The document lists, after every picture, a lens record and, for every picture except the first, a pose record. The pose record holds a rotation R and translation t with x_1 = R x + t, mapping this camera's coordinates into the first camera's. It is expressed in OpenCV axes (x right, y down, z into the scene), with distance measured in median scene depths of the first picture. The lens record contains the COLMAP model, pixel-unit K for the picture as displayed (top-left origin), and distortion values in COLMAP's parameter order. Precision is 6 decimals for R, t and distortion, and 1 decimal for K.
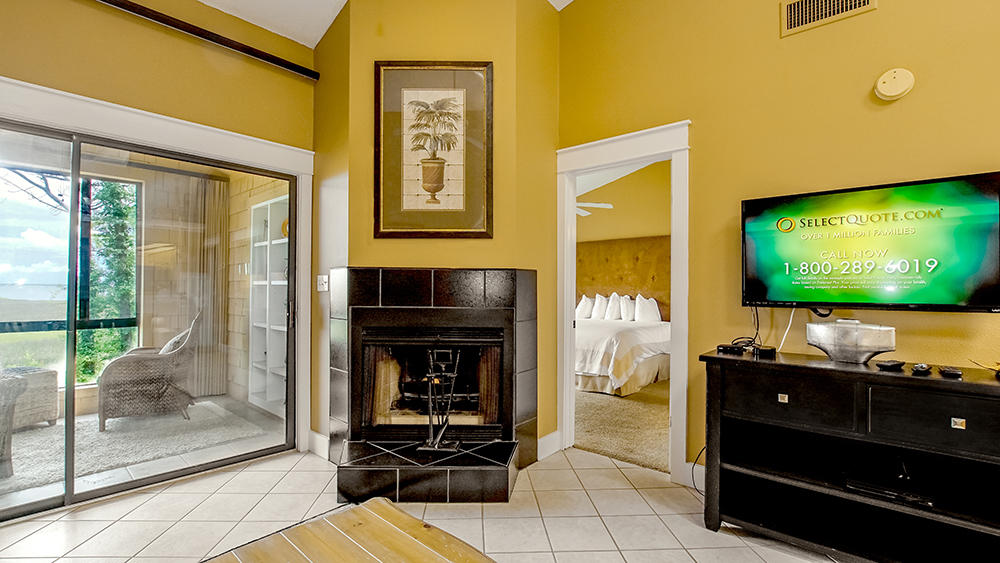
lens RADIAL K [[441.2, 0, 500.0], [0, 441.2, 281.5], [0, 0, 1]] dist [-0.002014, -0.000140]
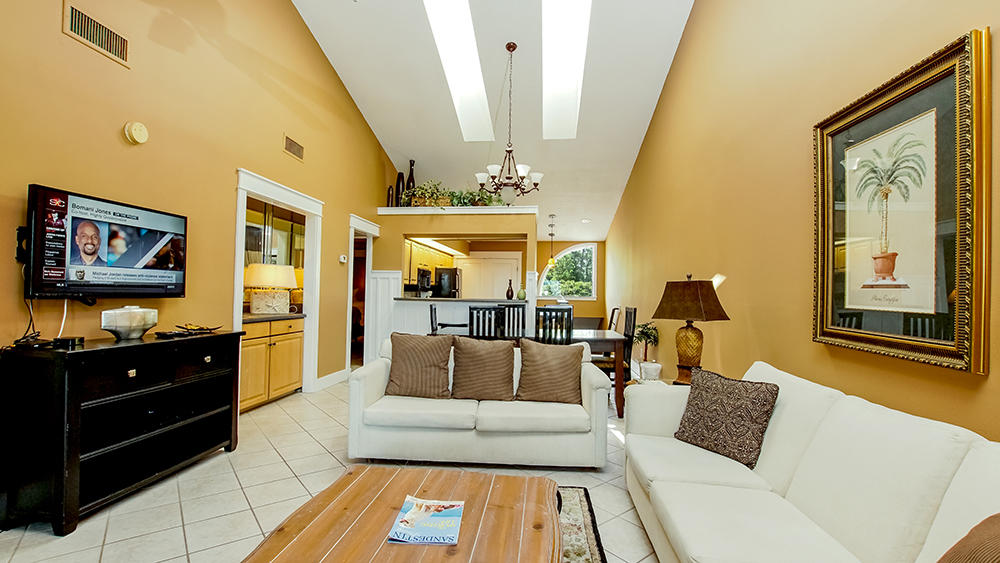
lens RADIAL K [[469.5, 0, 499.9], [0, 469.5, 293.9], [0, 0, 1]] dist [-0.003149, 0.000065]
pose [[-0.577021, -0.018442, 0.816521, -0.717710], [-0.032491, 0.999472, -0.000388, 0.012141], [-0.816083, -0.026753, -0.577316, 0.681430]]
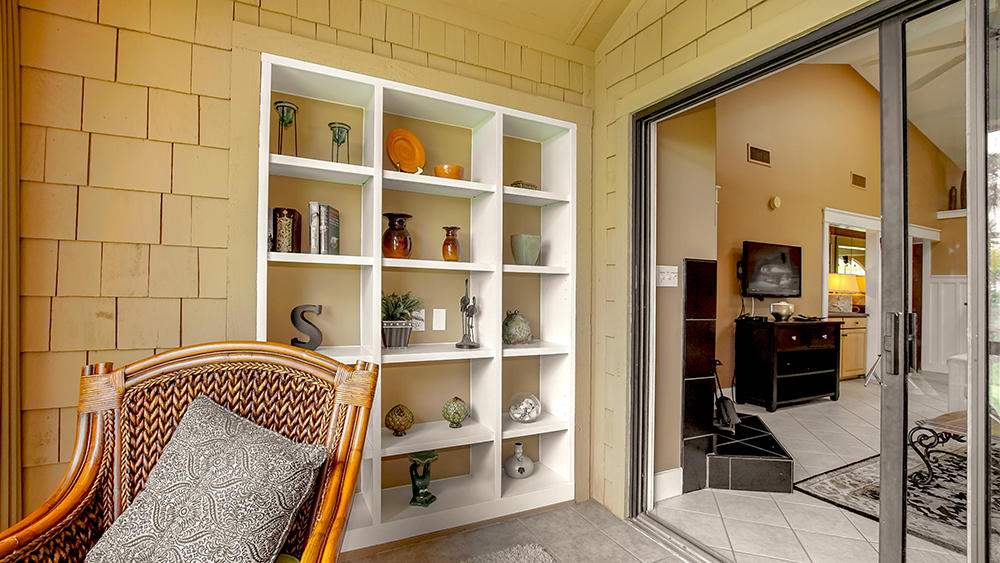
lens RADIAL K [[441.2, 0, 500.0], [0, 441.2, 281.5], [0, 0, 1]] dist [-0.002014, -0.000140]
pose [[0.366817, 0.013835, 0.930190, -1.436082], [-0.034879, 0.999391, -0.001110, 0.026090], [-0.929639, -0.032037, 0.367076, 1.150320]]
